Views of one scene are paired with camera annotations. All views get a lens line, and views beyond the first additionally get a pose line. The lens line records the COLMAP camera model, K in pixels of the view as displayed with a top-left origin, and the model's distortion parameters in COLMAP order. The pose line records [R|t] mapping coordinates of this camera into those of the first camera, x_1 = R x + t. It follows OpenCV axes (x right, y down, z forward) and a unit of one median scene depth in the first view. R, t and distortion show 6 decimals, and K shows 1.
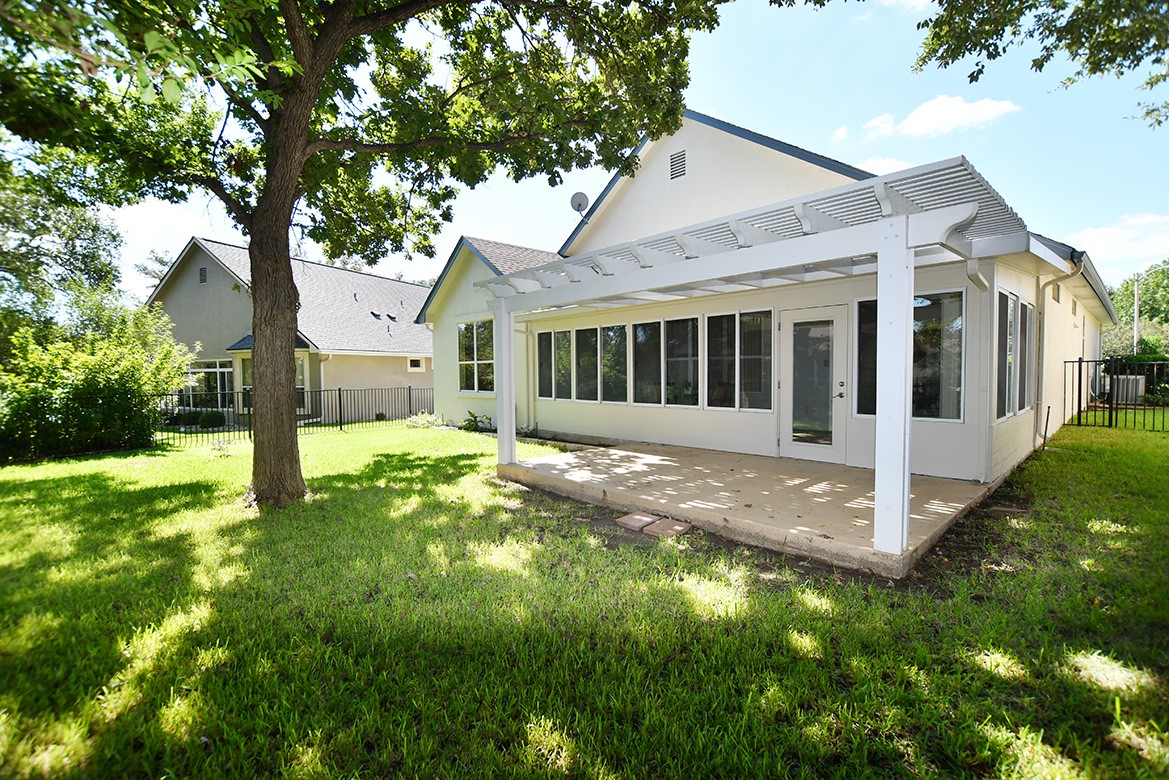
lens RADIAL K [[510.1, 0, 580.0], [0, 510.1, 390.8], [0, 0, 1]] dist [-0.023009, -0.000171]
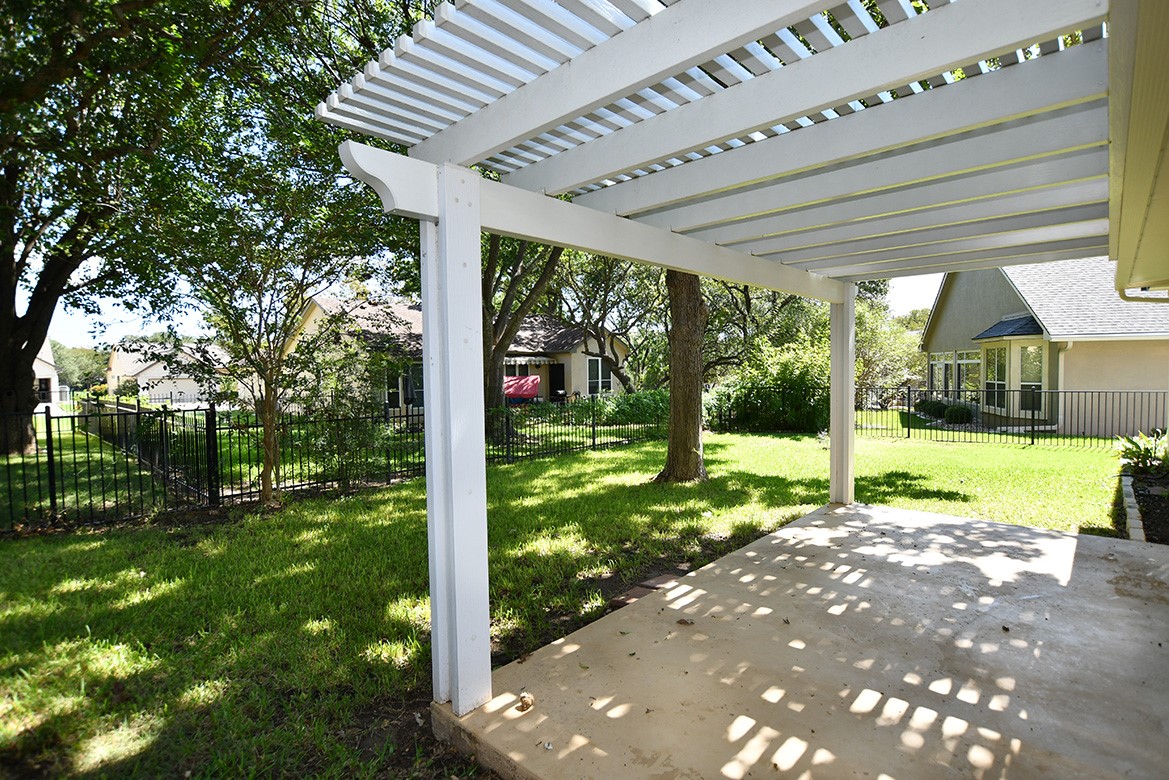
lens RADIAL K [[566.3, 0, 578.4], [0, 566.3, 392.9], [0, 0, 1]] dist [-0.019999, -0.000160]
pose [[0.077733, 0.043277, -0.996034, 0.991323], [-0.014711, 0.998998, 0.042258, -0.076845], [0.996866, 0.011367, 0.078292, 0.816016]]
